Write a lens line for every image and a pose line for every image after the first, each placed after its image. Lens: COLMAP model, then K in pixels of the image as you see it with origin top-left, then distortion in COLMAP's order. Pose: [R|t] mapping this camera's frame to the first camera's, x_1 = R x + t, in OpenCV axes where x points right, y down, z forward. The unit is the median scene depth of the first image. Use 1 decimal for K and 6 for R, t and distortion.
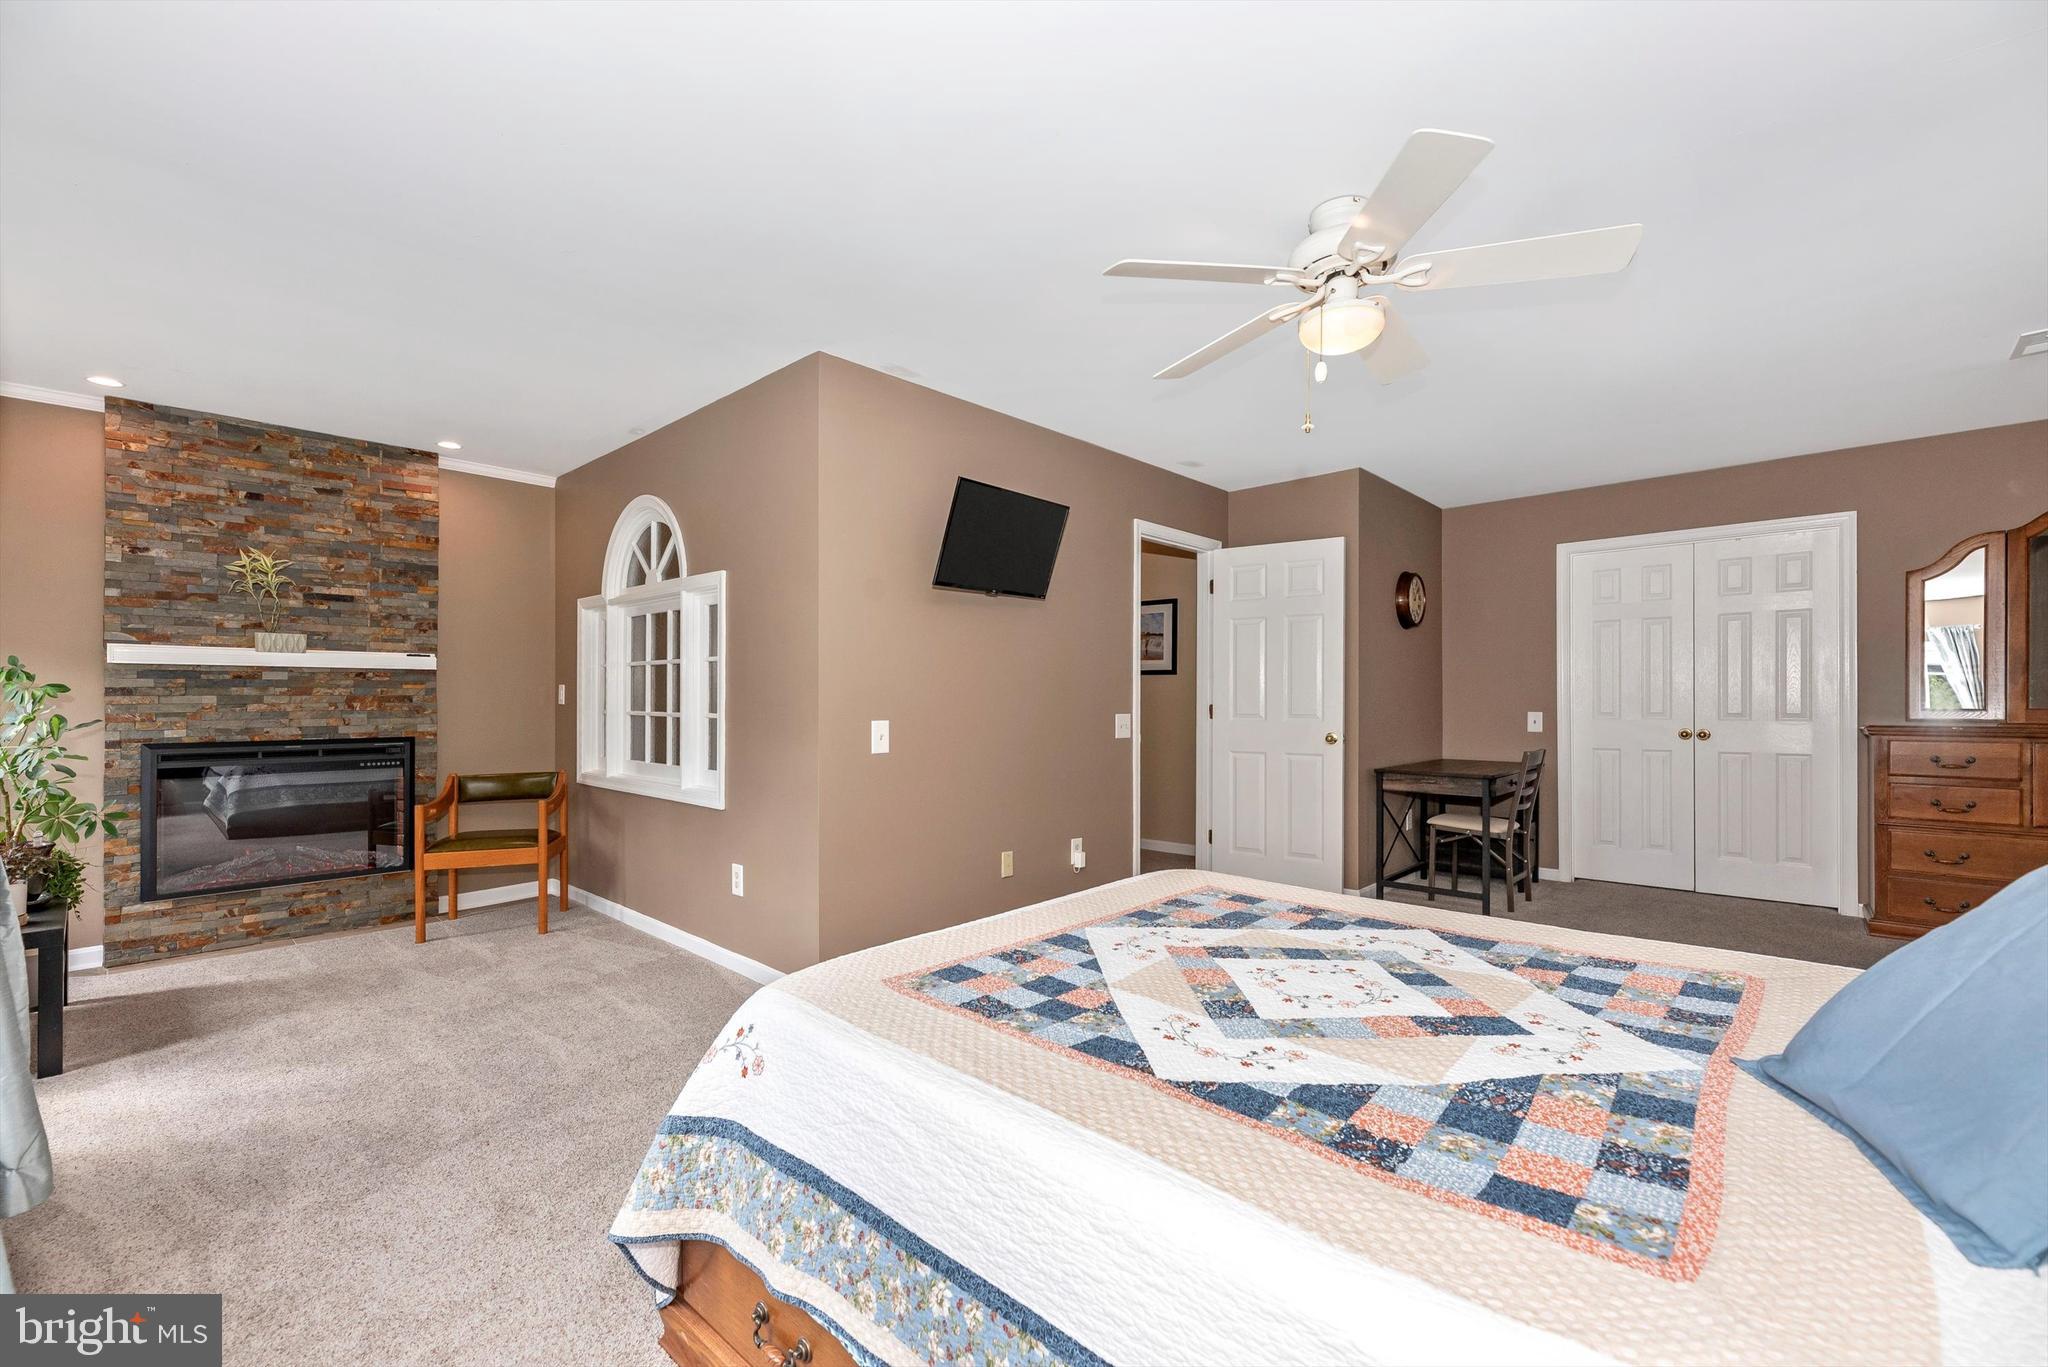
lens RADIAL K [[851.8, 0, 1021.5], [0, 851.8, 679.1], [0, 0, 1]] dist [-0.004249, 0.000065]
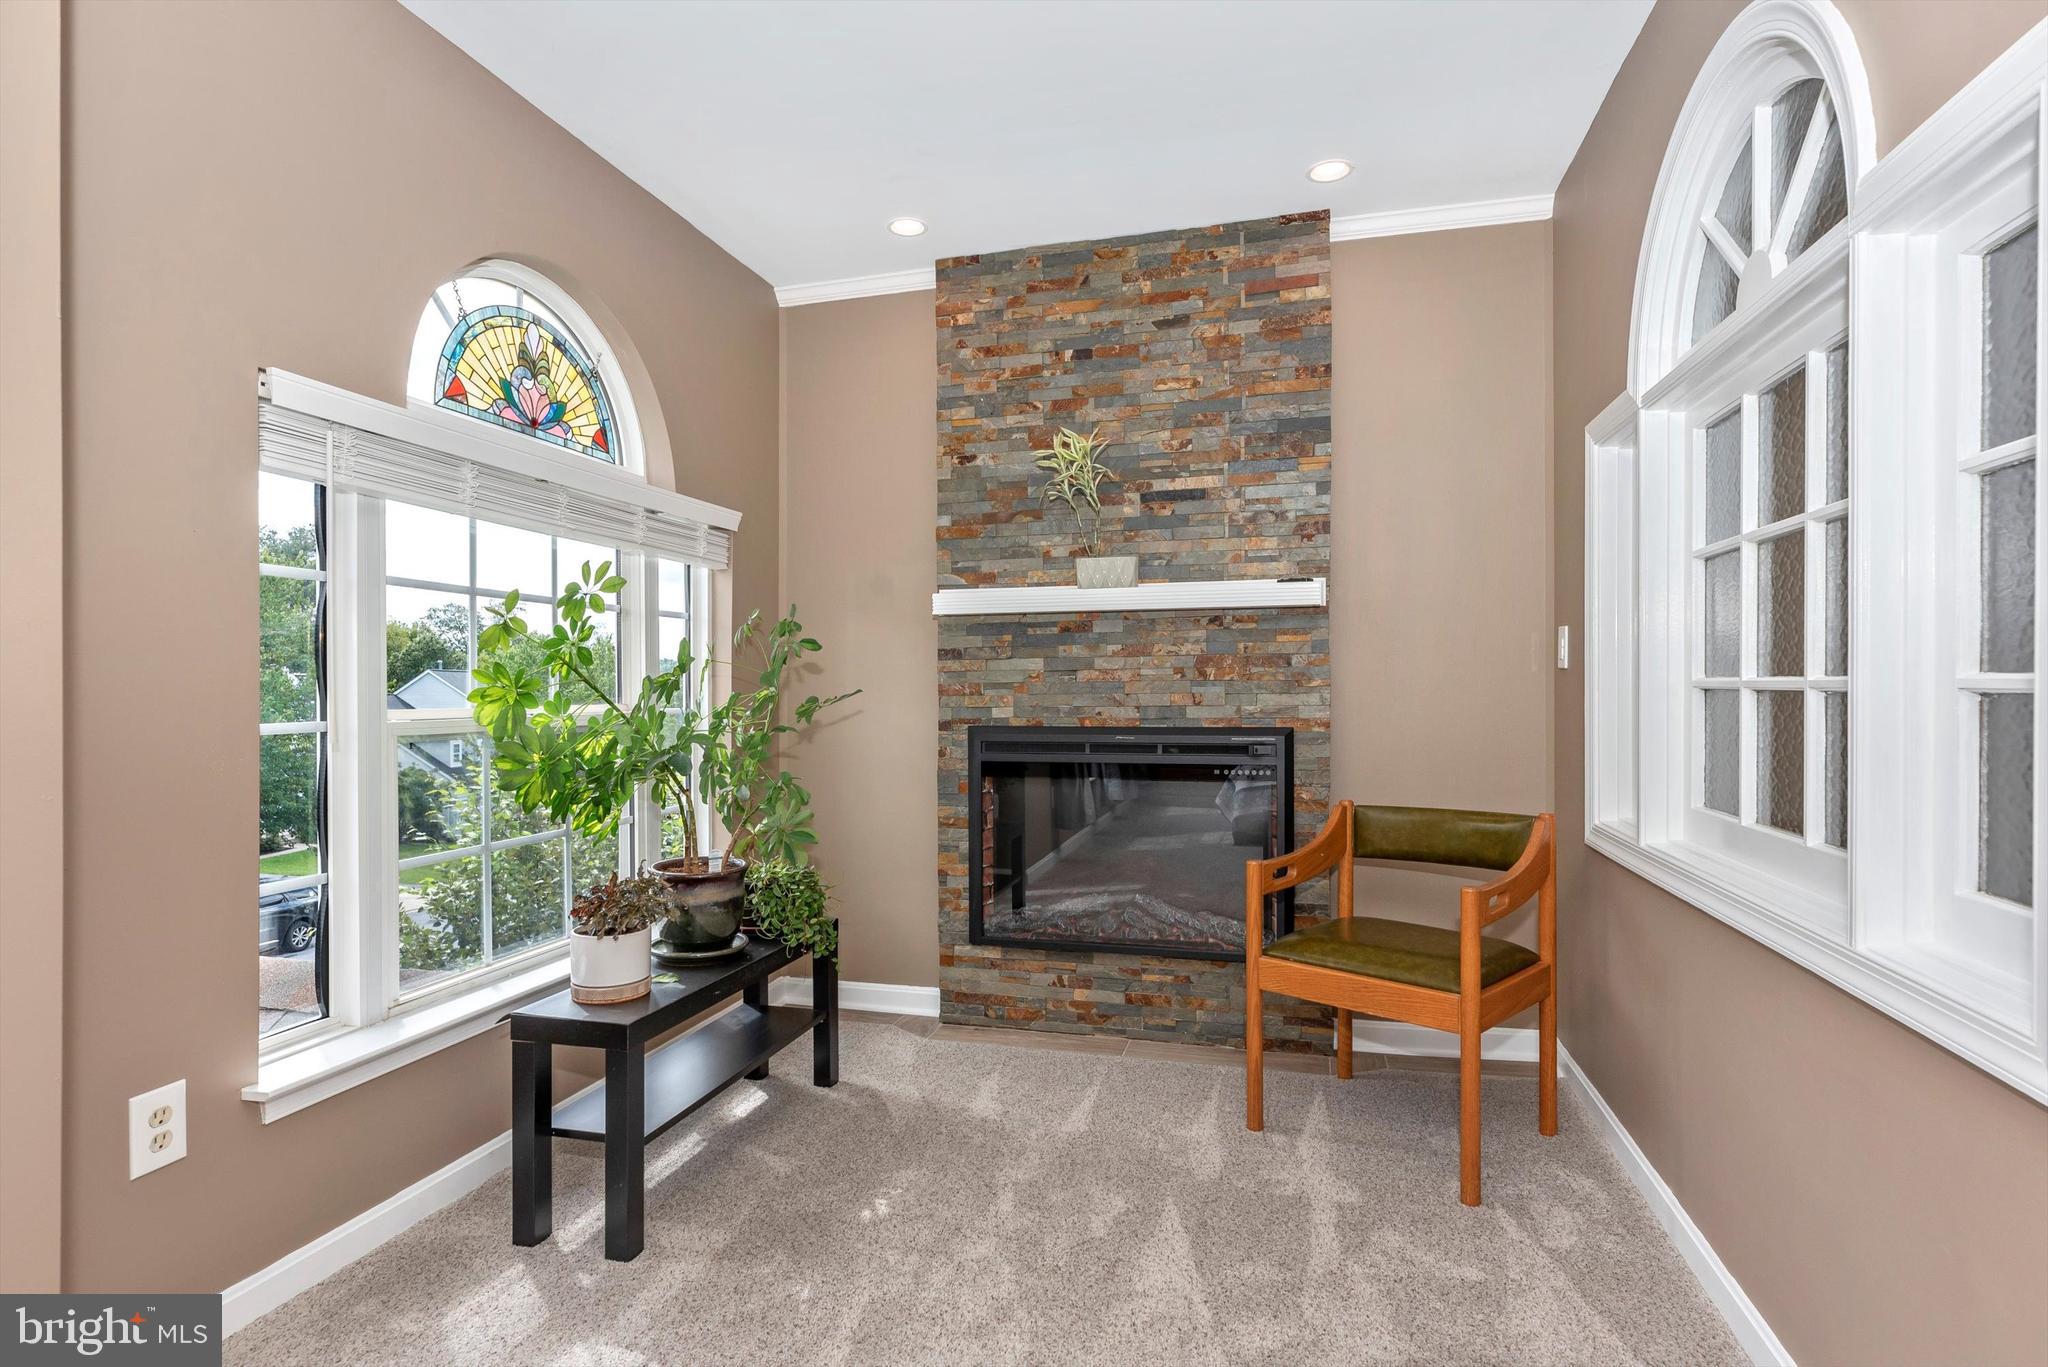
lens RADIAL K [[1023.4, 0, 1023.3], [0, 1023.4, 702.5], [0, 0, 1]] dist [-0.000095, 0.000196]
pose [[0.465447, 0.009691, -0.885023, -0.215029], [0.025592, 0.999375, 0.024402, 0.032553], [0.884706, -0.034007, 0.464908, 0.565338]]
